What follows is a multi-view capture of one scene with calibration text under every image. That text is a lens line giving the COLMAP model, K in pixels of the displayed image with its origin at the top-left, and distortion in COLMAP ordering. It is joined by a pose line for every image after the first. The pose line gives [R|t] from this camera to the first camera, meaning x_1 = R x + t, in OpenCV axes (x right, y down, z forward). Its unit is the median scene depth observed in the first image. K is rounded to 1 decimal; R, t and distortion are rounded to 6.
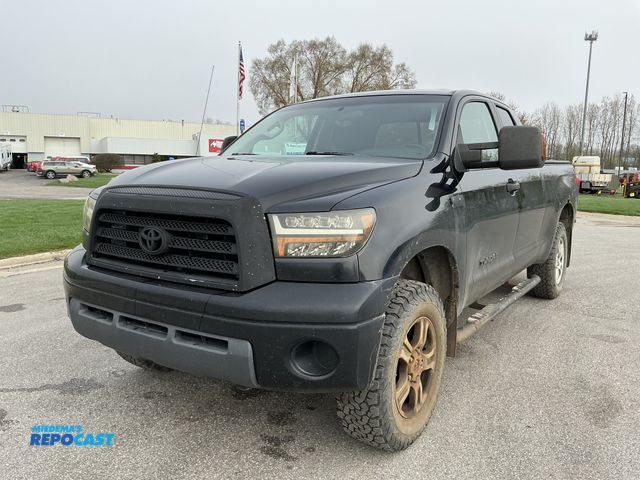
lens RADIAL K [[525.6, 0, 323.3], [0, 525.6, 237.6], [0, 0, 1]] dist [0.021487, -0.059841]
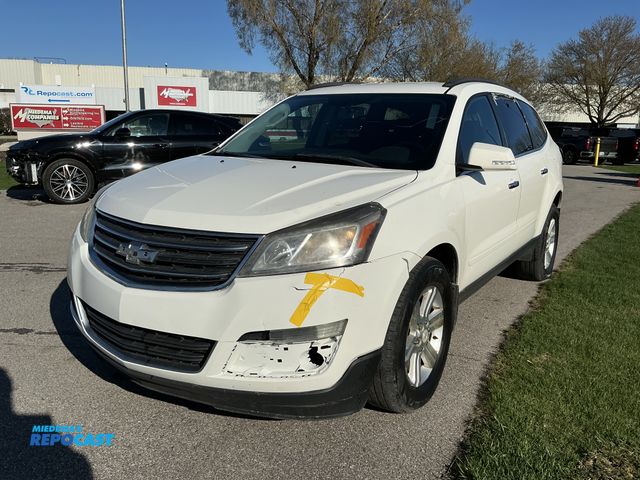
lens RADIAL K [[531.6, 0, 322.1], [0, 531.6, 240.5], [0, 0, 1]] dist [-0.015541, 0.014941]
pose [[0.980145, 0.037805, -0.194646, 0.133999], [-0.023926, 0.997033, 0.073169, -0.041448], [0.196835, -0.067059, 0.978141, 0.351325]]
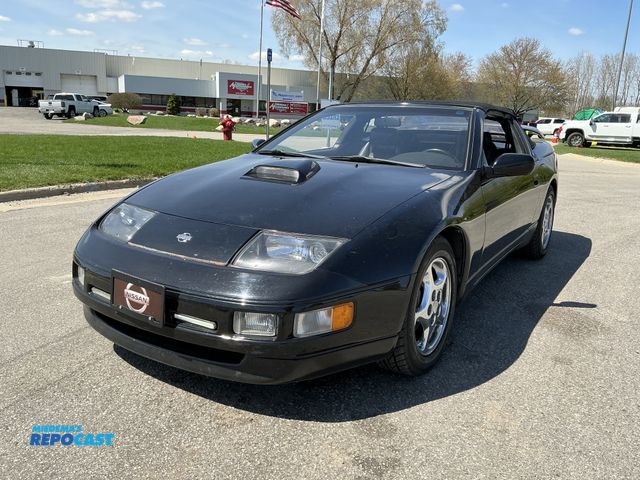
lens RADIAL K [[525.6, 0, 321.8], [0, 525.6, 246.4], [0, 0, 1]] dist [0.021487, -0.059841]
pose [[0.998953, 0.033406, -0.031256, -0.006115], [-0.029695, 0.993213, 0.112456, 0.002014], [0.034800, -0.111410, 0.993165, 0.016453]]
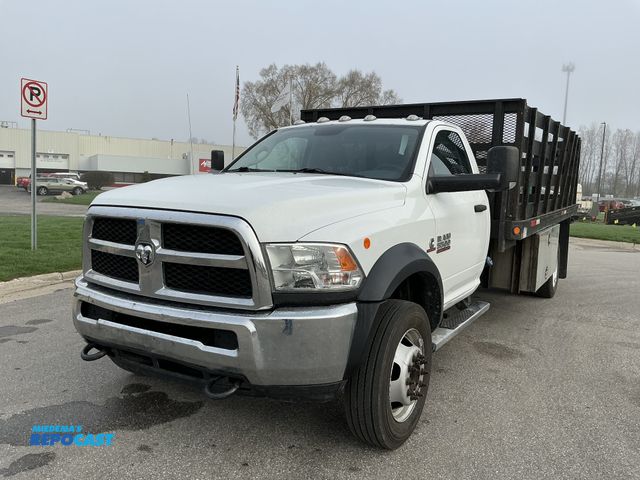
lens RADIAL K [[525.6, 0, 323.2], [0, 525.6, 236.2], [0, 0, 1]] dist [0.021487, -0.059841]
pose [[0.999212, 0.016987, 0.035885, -0.013351], [-0.015446, 0.998964, -0.042797, 0.000608], [-0.036575, 0.042209, 0.998439, -0.011366]]
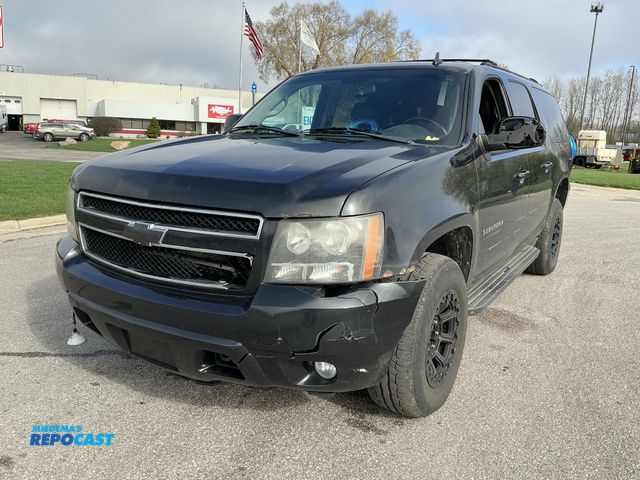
lens RADIAL K [[525.6, 0, 323.2], [0, 525.6, 240.0], [0, 0, 1]] dist [0.021487, -0.059841]
pose [[0.999739, 0.020712, 0.009601, -0.007300], [-0.021262, 0.997894, 0.061284, 0.000754], [-0.008312, -0.061473, 0.998074, 0.003083]]
